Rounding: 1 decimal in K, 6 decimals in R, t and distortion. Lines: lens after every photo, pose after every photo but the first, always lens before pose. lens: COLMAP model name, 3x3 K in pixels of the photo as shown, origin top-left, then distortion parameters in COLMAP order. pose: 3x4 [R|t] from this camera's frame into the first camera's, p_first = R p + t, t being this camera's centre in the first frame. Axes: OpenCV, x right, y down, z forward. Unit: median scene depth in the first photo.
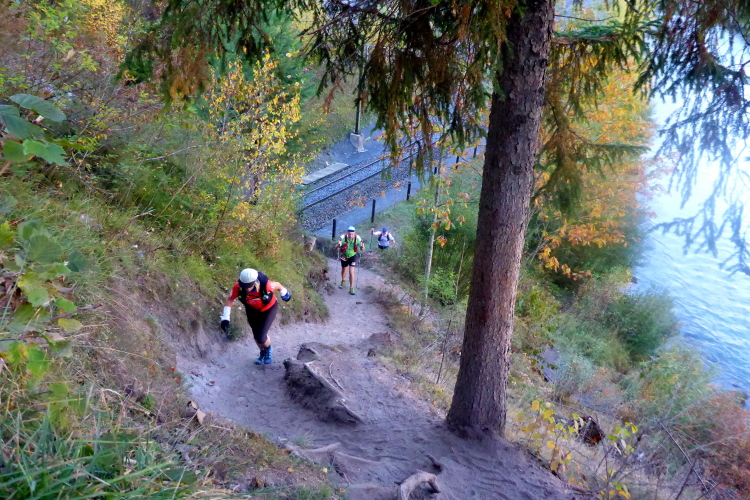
lens RADIAL K [[648.9, 0, 376.5], [0, 648.9, 252.9], [0, 0, 1]] dist [-0.010459, 0.002357]
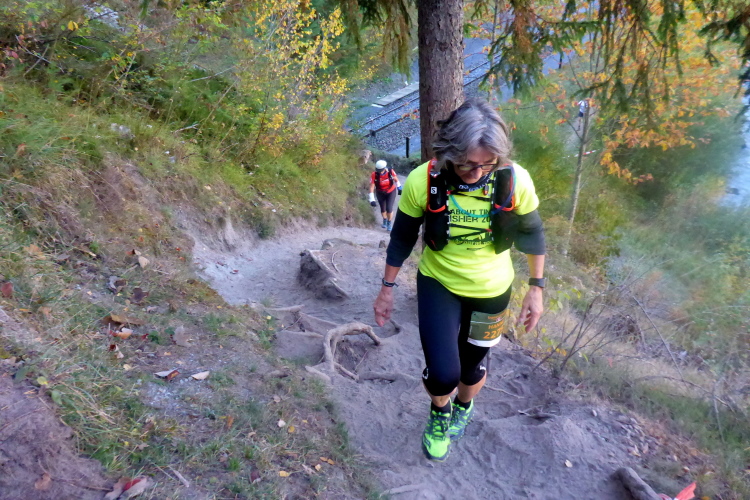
lens RADIAL K [[648.9, 0, 372.1], [0, 648.9, 248.9], [0, 0, 1]] dist [-0.010459, 0.002357]
pose [[0.985924, -0.015543, -0.166472, 0.158485], [0.033008, 0.994168, 0.102669, 0.051634], [0.163905, -0.106719, 0.980687, -0.055149]]
